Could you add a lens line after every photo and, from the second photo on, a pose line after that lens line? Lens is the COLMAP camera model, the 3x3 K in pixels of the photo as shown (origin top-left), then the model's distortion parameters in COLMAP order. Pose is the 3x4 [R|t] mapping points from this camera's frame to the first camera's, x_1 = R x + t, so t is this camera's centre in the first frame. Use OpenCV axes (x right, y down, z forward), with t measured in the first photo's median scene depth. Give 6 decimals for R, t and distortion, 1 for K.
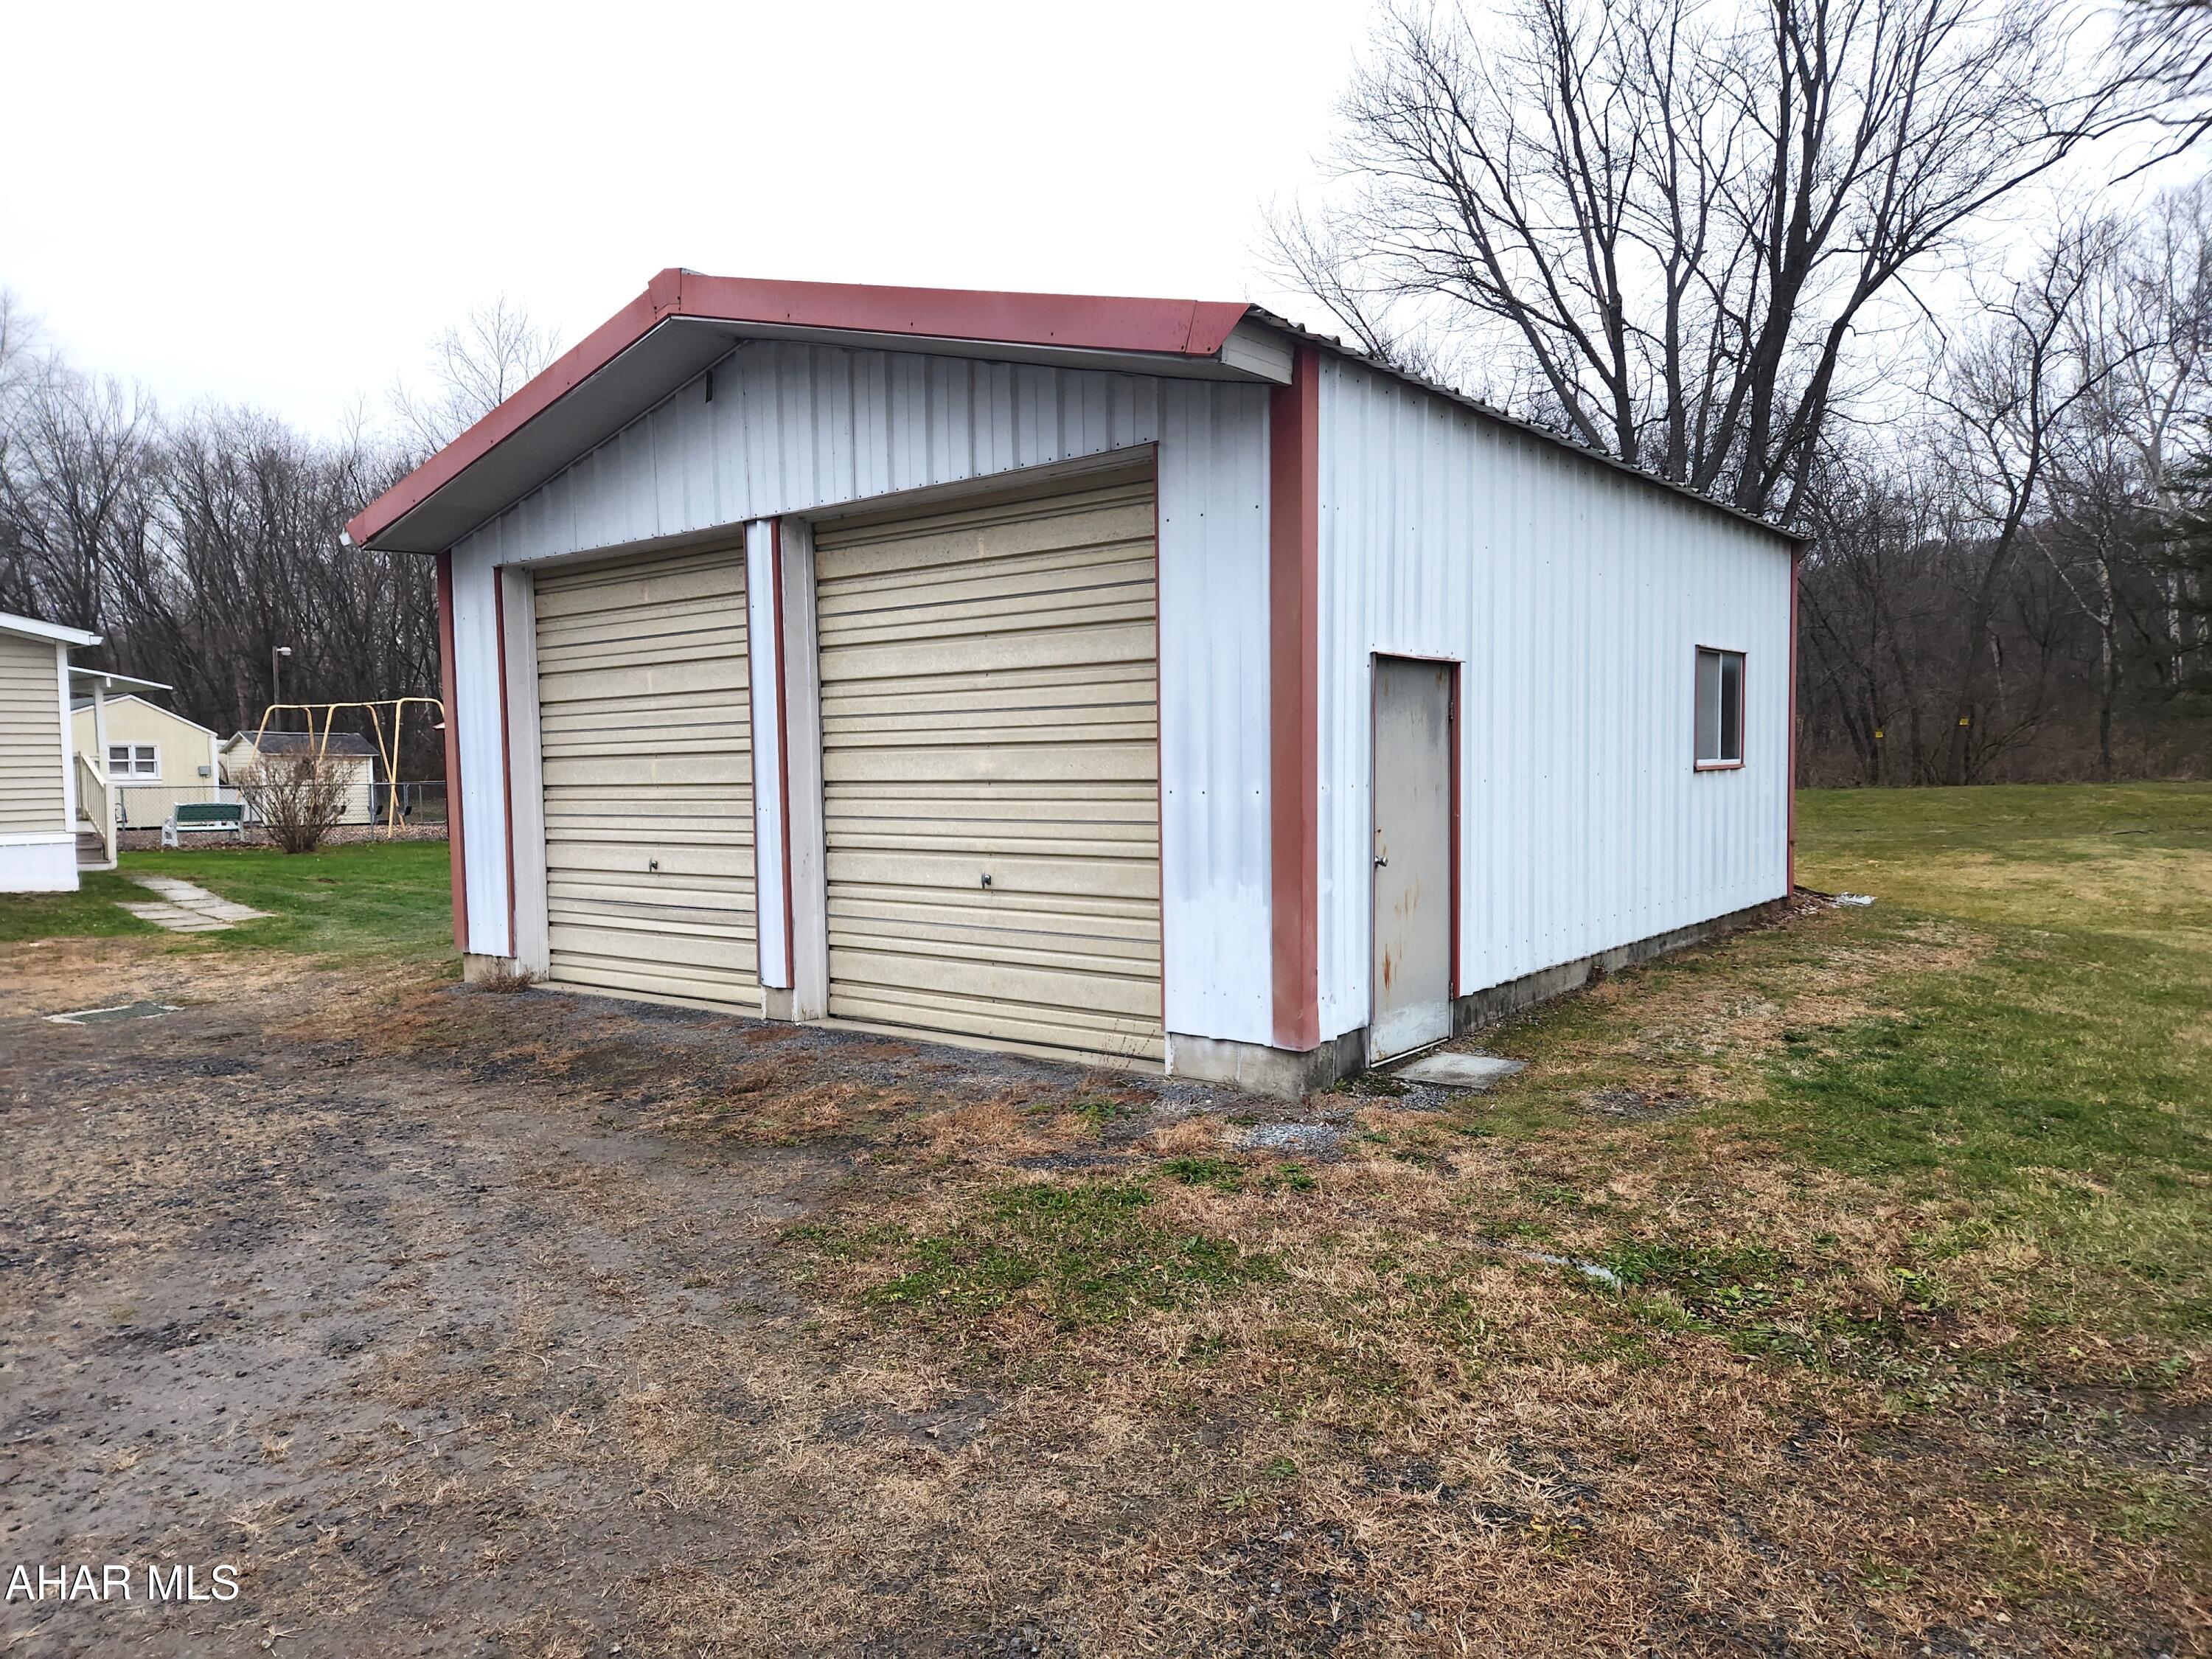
lens RADIAL K [[1270.0, 0, 1106.0], [0, 1270.0, 829.5], [0, 0, 1]] dist [0.000177, -0.000650]
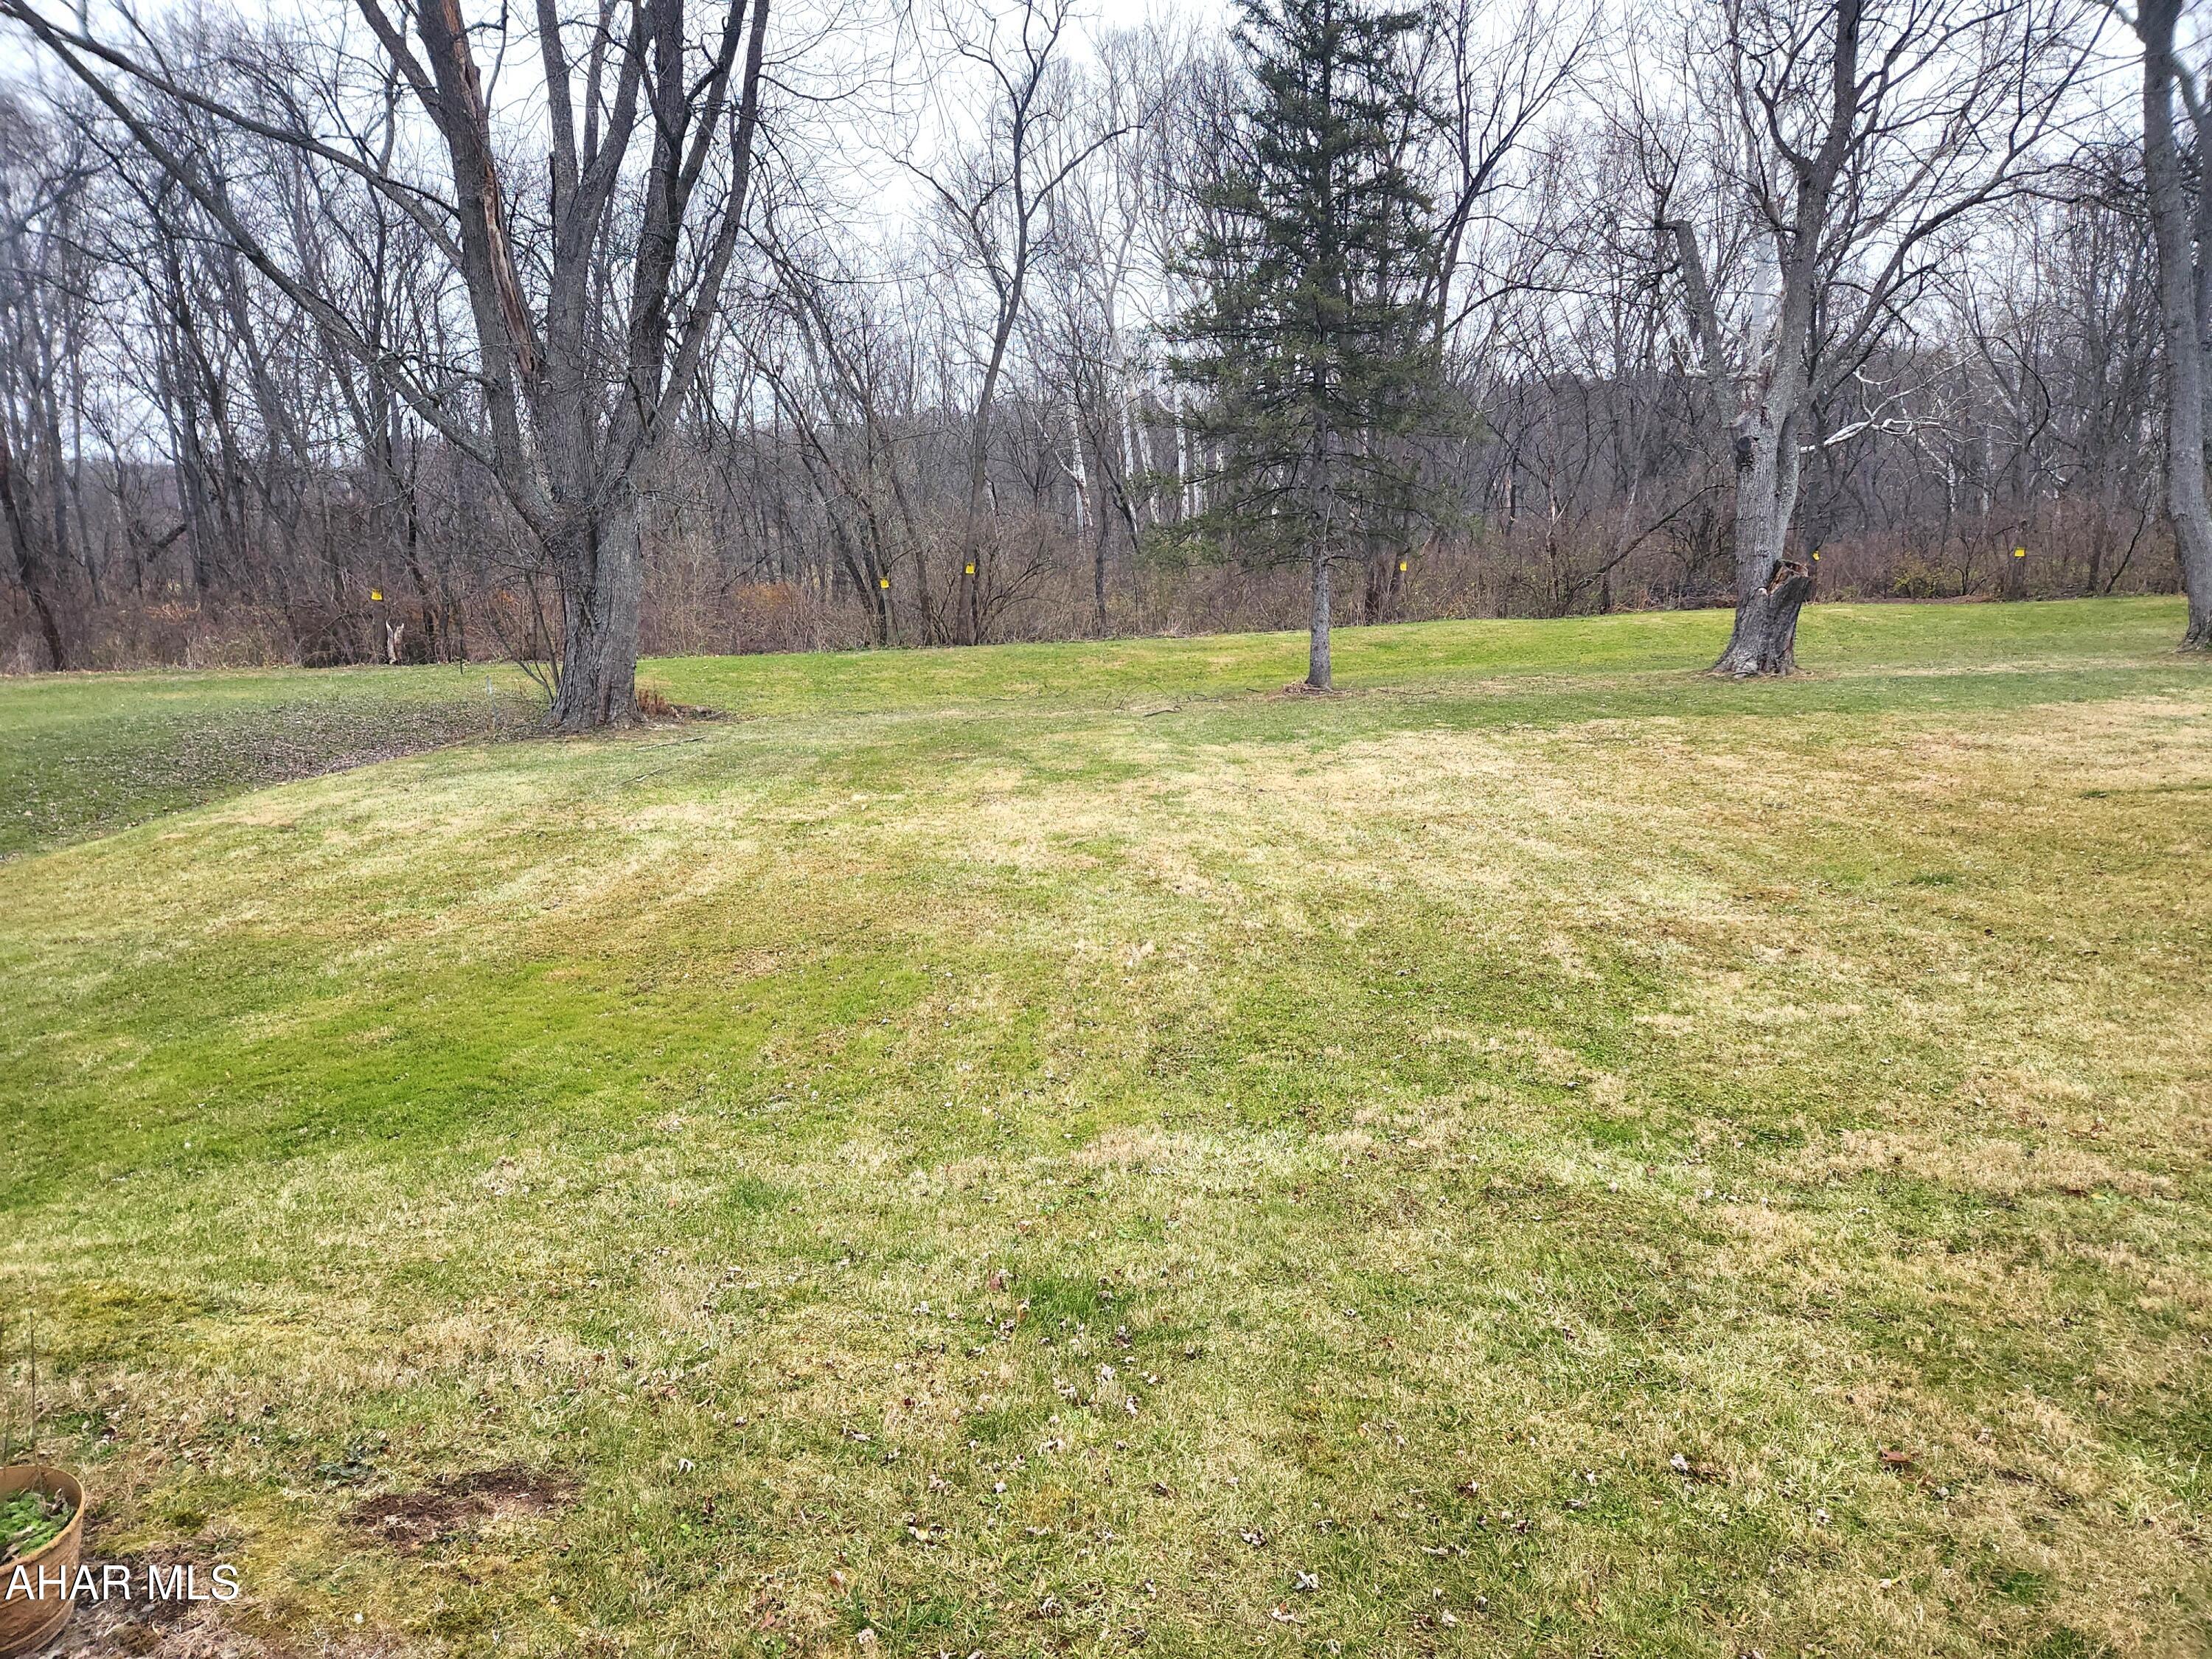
lens RADIAL K [[1270.0, 0, 1106.0], [0, 1270.0, 829.5], [0, 0, 1]] dist [0.000177, -0.000650]
pose [[0.765951, -0.117364, 0.632095, 0.193843], [0.043216, 0.990371, 0.131519, -0.020775], [-0.641444, -0.073421, 0.763648, 0.288993]]
